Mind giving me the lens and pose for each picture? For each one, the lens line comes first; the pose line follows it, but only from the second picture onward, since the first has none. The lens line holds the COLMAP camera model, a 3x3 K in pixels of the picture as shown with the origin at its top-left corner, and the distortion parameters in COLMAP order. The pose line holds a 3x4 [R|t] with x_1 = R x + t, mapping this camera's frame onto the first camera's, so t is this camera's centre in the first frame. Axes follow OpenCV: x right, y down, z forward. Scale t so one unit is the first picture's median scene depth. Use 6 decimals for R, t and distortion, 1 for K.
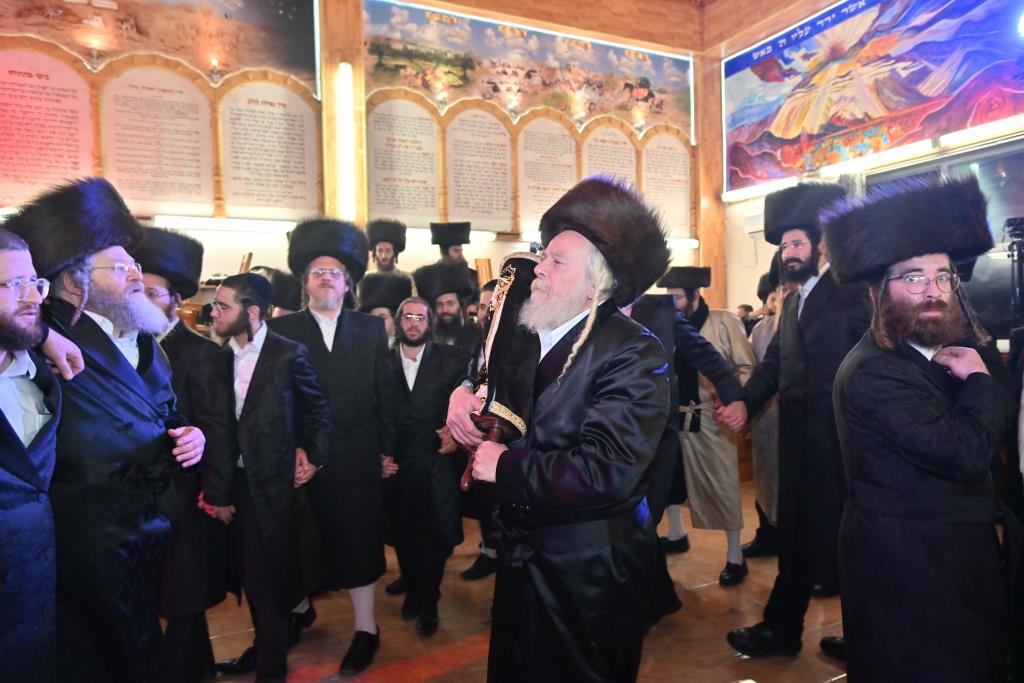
lens RADIAL K [[690.1, 0, 501.0], [0, 690.1, 340.8], [0, 0, 1]] dist [0.002175, 0.005618]
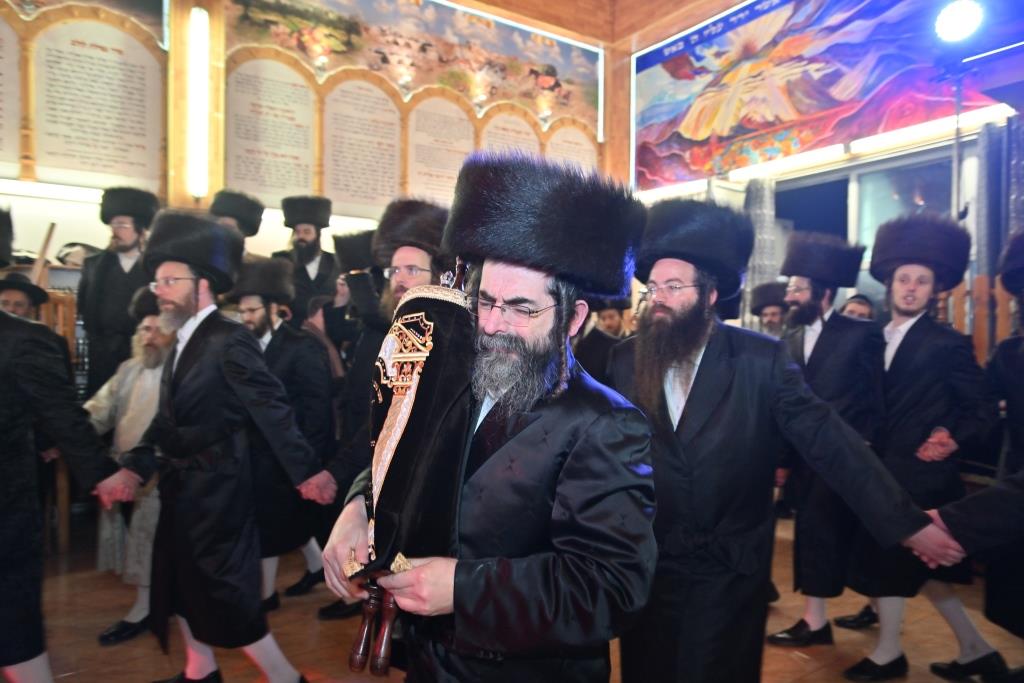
lens RADIAL K [[672.8, 0, 510.0], [0, 672.8, 333.8], [0, 0, 1]] dist [0.006496, -0.003334]
pose [[0.990711, 0.034332, 0.131579, 0.051295], [-0.032061, 0.999299, -0.019339, -0.001444], [-0.132151, 0.014941, 0.991117, 0.129453]]
